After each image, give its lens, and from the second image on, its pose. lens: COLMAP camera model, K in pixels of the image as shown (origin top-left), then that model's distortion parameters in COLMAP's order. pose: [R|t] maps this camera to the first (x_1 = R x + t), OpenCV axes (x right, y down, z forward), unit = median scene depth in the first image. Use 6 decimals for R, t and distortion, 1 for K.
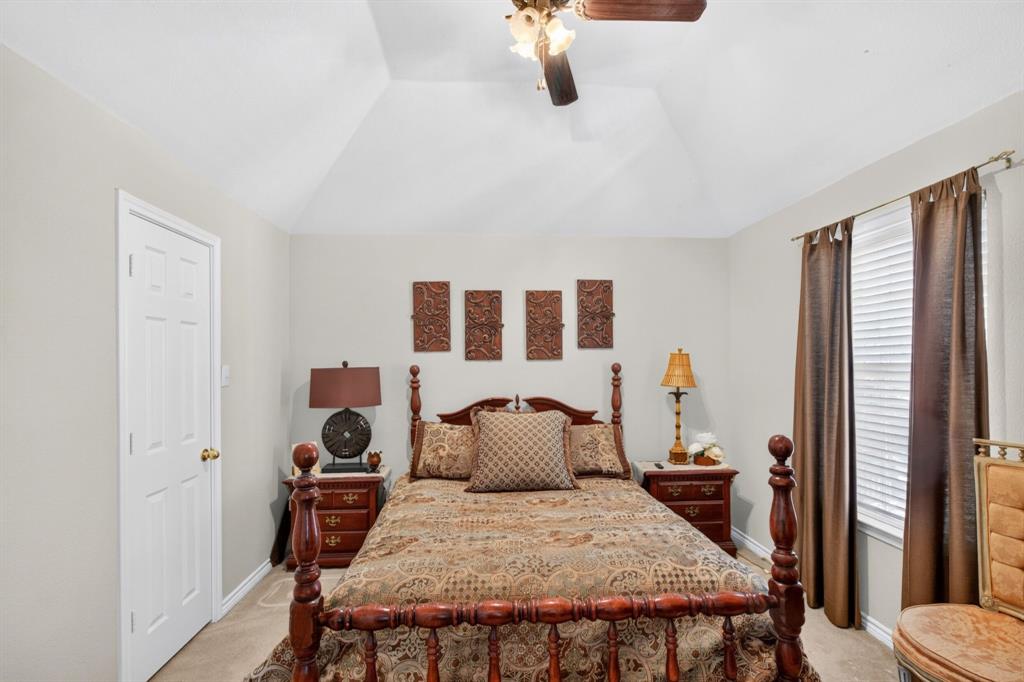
lens RADIAL K [[488.4, 0, 503.0], [0, 488.4, 342.1], [0, 0, 1]] dist [-0.000429, -0.000694]
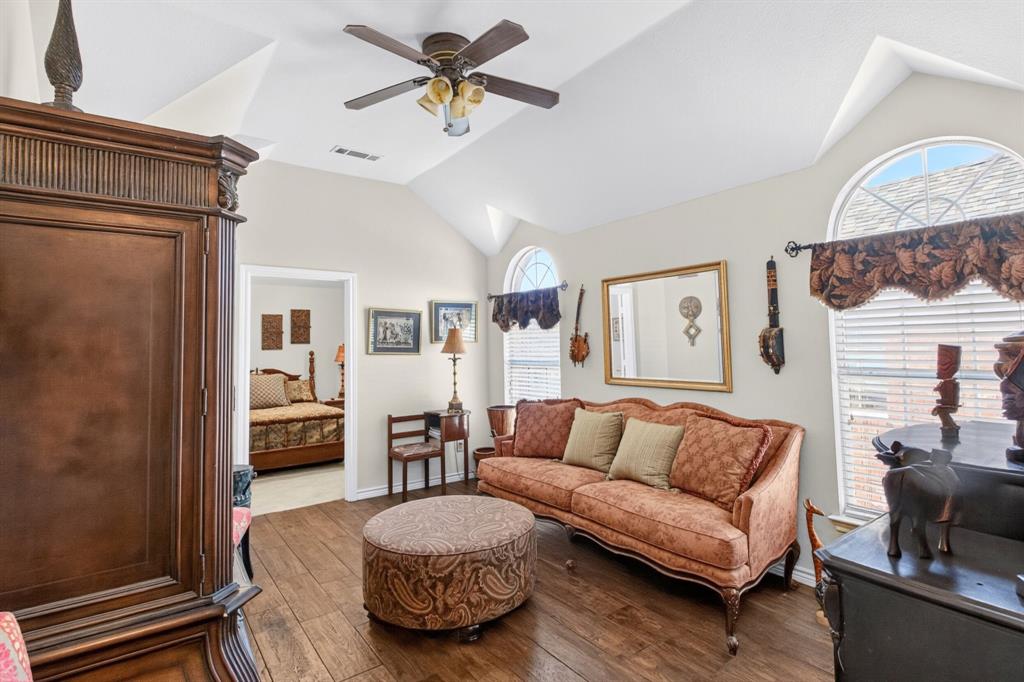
lens RADIAL K [[488.4, 0, 503.0], [0, 488.4, 342.1], [0, 0, 1]] dist [-0.000429, -0.000694]
pose [[0.840957, -0.003071, 0.541093, -0.200667], [-0.010283, 0.999713, 0.021656, -0.046865], [-0.541004, -0.023776, 0.840684, -1.156593]]
